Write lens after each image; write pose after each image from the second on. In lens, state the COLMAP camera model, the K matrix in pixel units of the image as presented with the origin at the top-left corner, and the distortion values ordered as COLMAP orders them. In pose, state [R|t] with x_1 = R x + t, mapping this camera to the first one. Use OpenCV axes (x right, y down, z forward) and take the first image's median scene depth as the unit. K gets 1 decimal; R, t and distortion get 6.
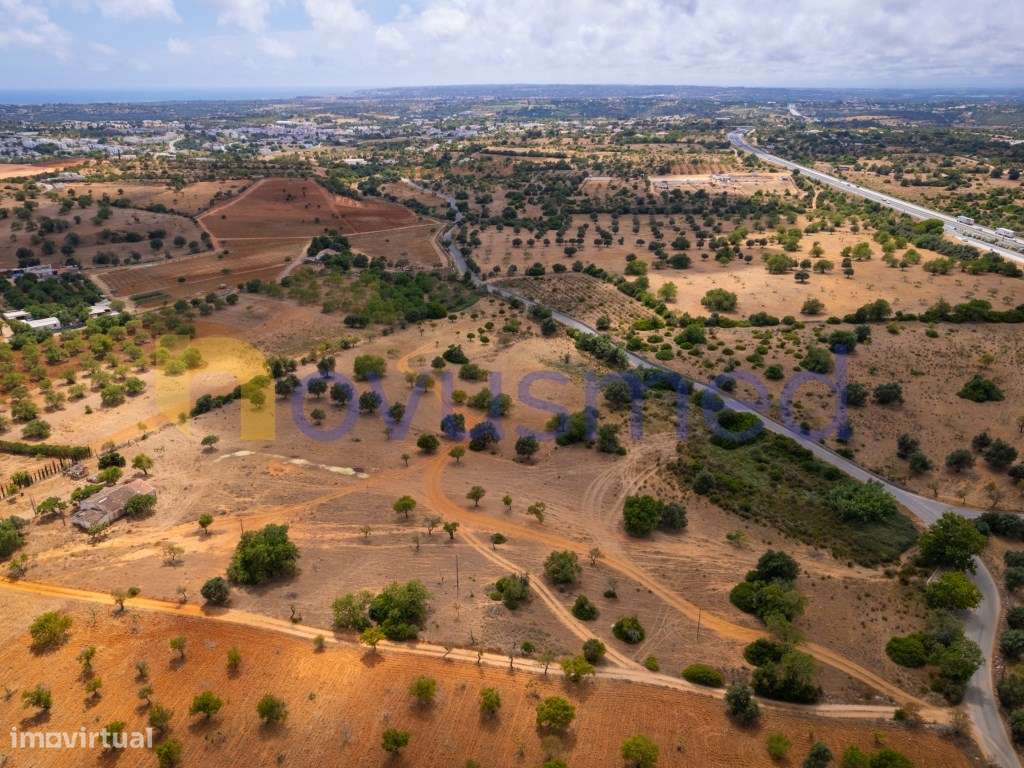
lens RADIAL K [[733.2, 0, 512.0], [0, 733.2, 384.0], [0, 0, 1]] dist [-0.080056, 0.070739]
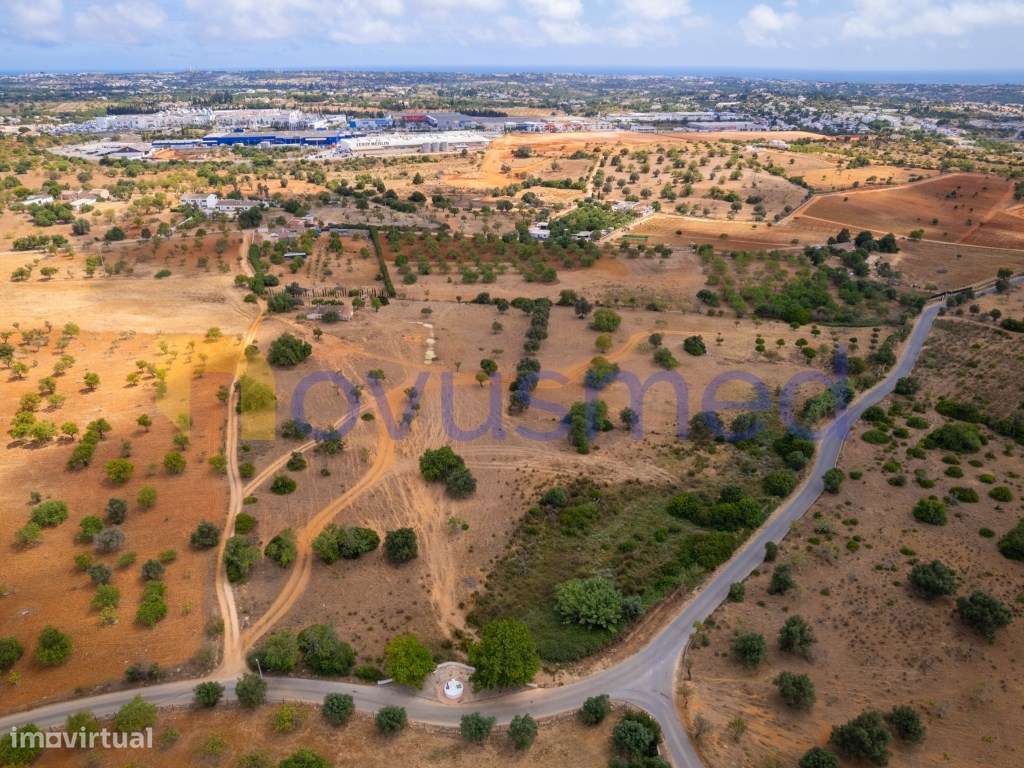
lens RADIAL K [[754.5, 0, 509.3], [0, 754.5, 385.9], [0, 0, 1]] dist [-0.070601, 0.059085]
pose [[0.408290, 0.362416, -0.837827, 0.540161], [-0.350313, 0.909745, 0.222811, -0.100500], [0.842959, 0.202530, 0.498399, 0.252757]]
